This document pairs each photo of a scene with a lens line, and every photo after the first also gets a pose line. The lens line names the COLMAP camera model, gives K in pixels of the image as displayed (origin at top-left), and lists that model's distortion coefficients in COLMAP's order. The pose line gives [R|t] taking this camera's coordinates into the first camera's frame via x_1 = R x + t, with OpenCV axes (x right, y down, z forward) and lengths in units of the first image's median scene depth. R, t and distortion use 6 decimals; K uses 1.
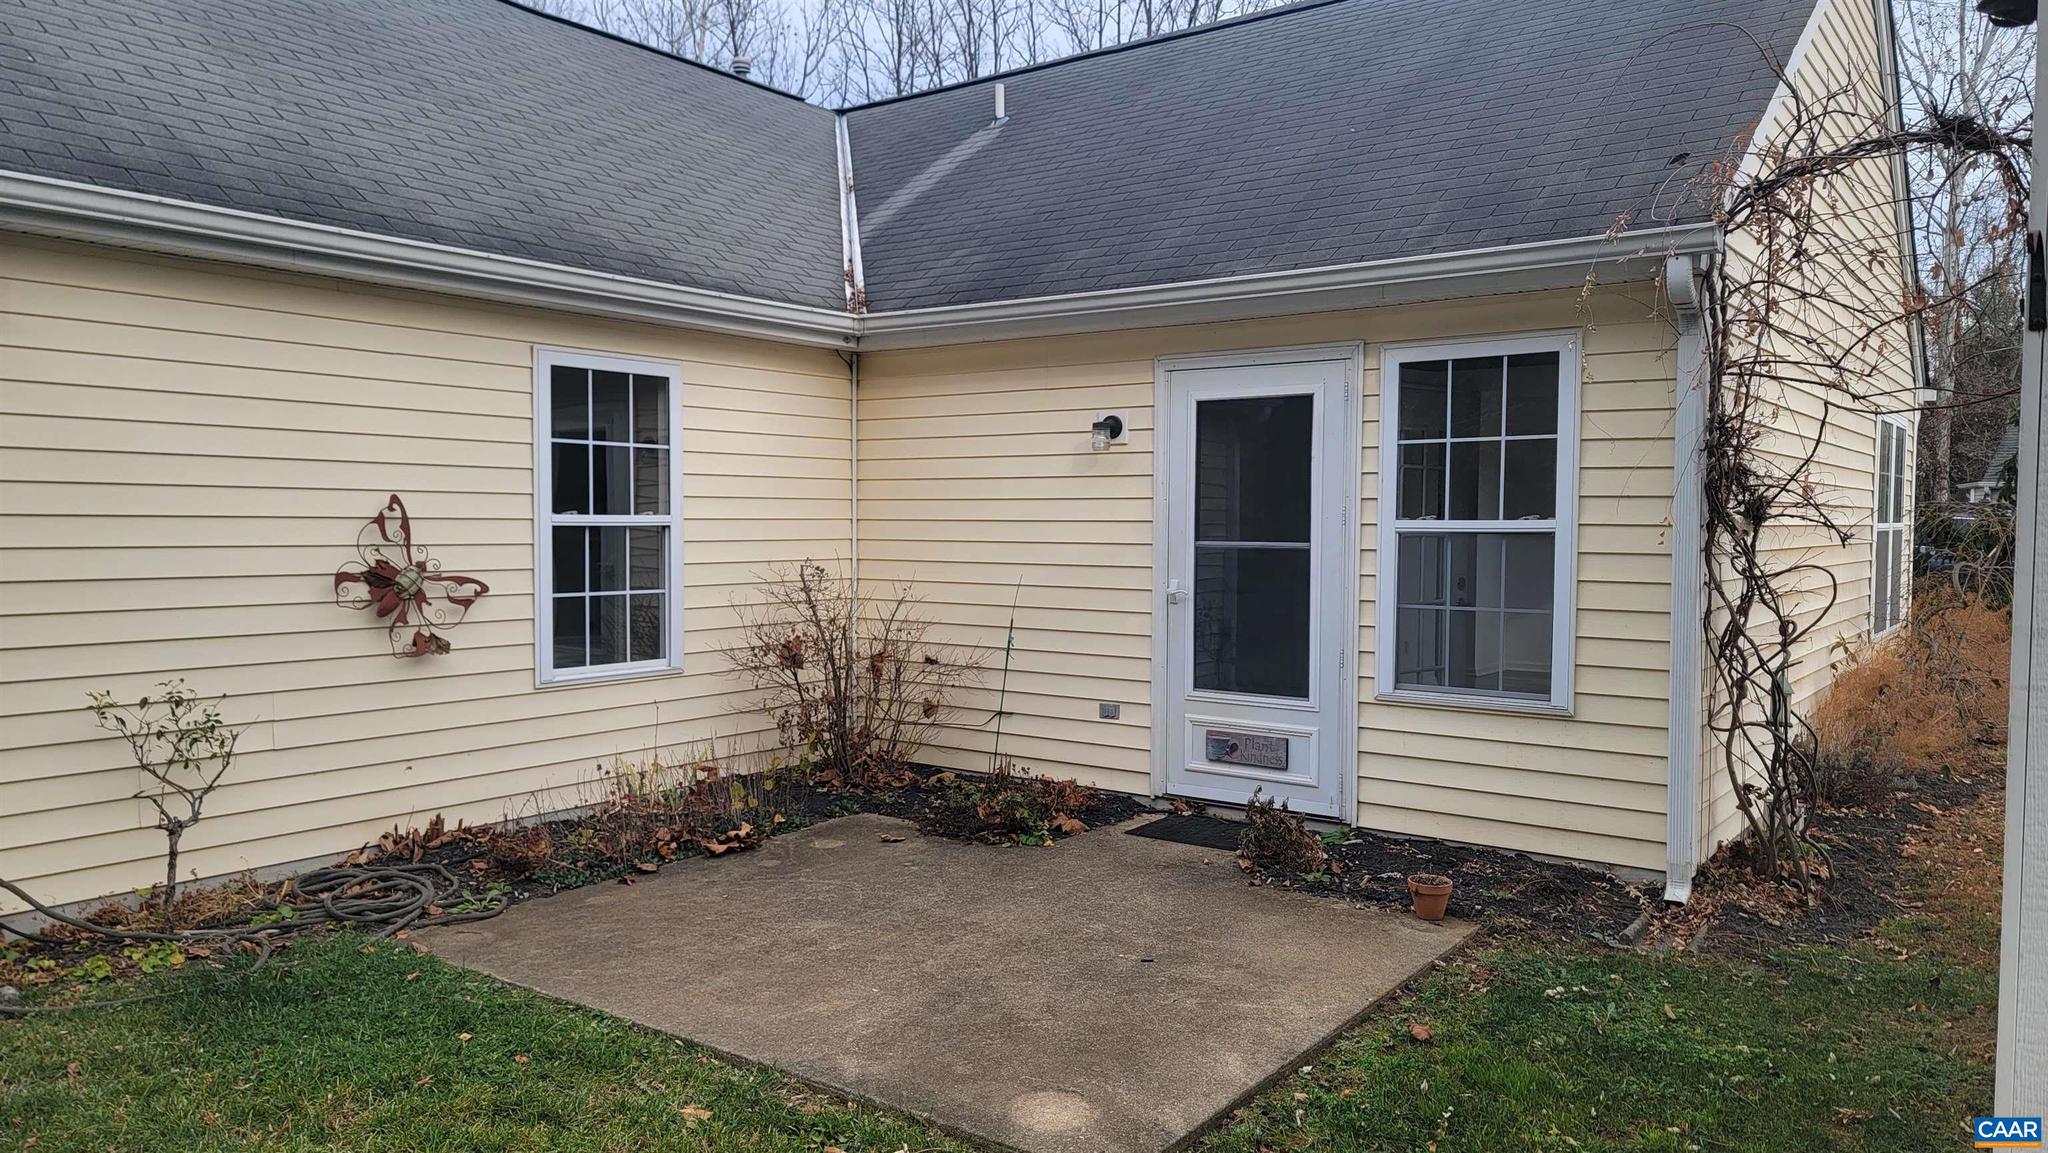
lens RADIAL K [[1410.9, 0, 1037.2], [0, 1410.9, 571.9], [0, 0, 1]] dist [0.107556, -0.104108]
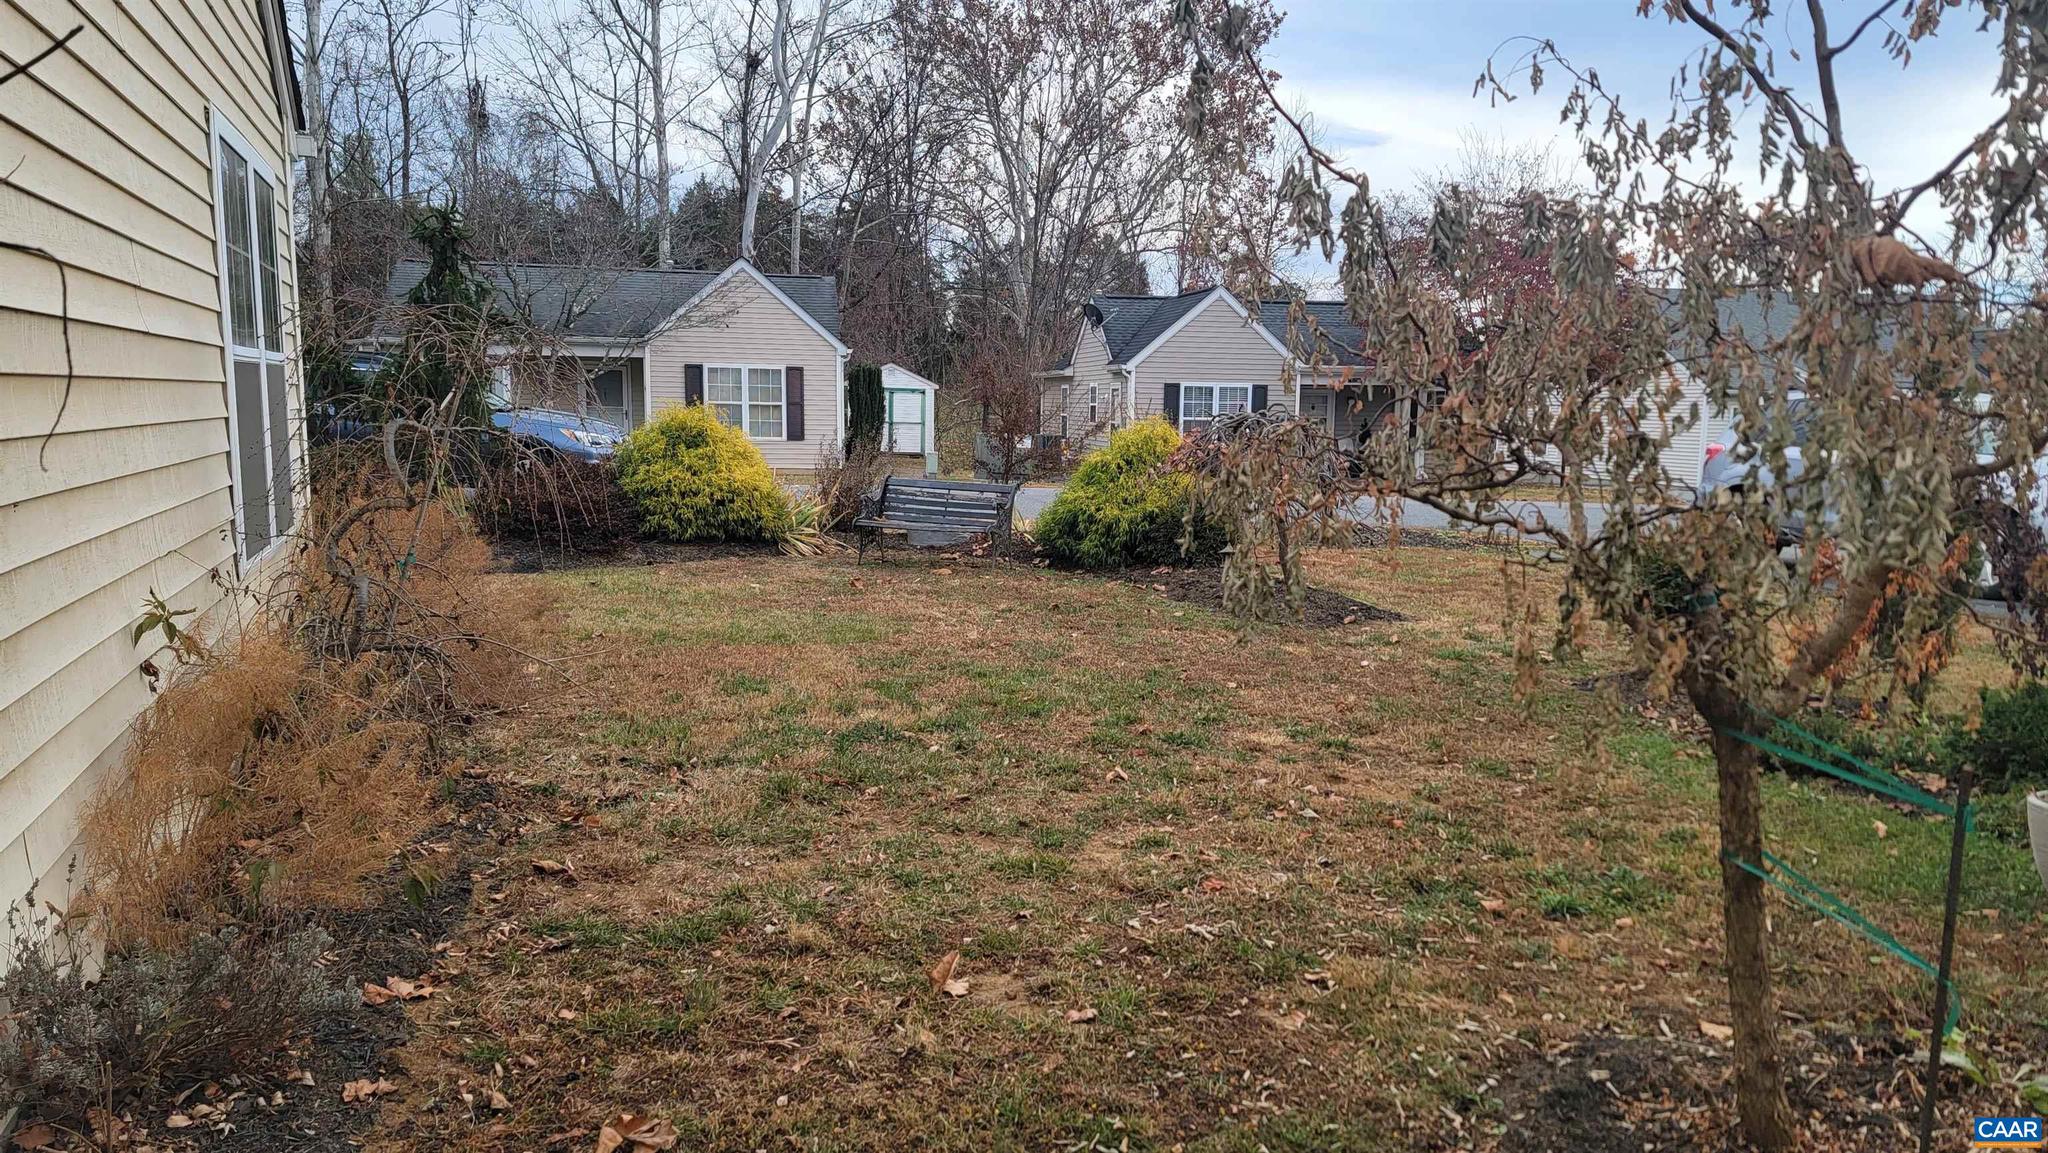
lens RADIAL K [[1410.9, 0, 1037.2], [0, 1410.9, 571.9], [0, 0, 1]] dist [0.107556, -0.104108]
pose [[0.527341, -0.097029, 0.844095, 0.291573], [0.025067, 0.994802, 0.098693, 0.002440], [-0.849284, -0.030886, 0.527033, 0.486820]]
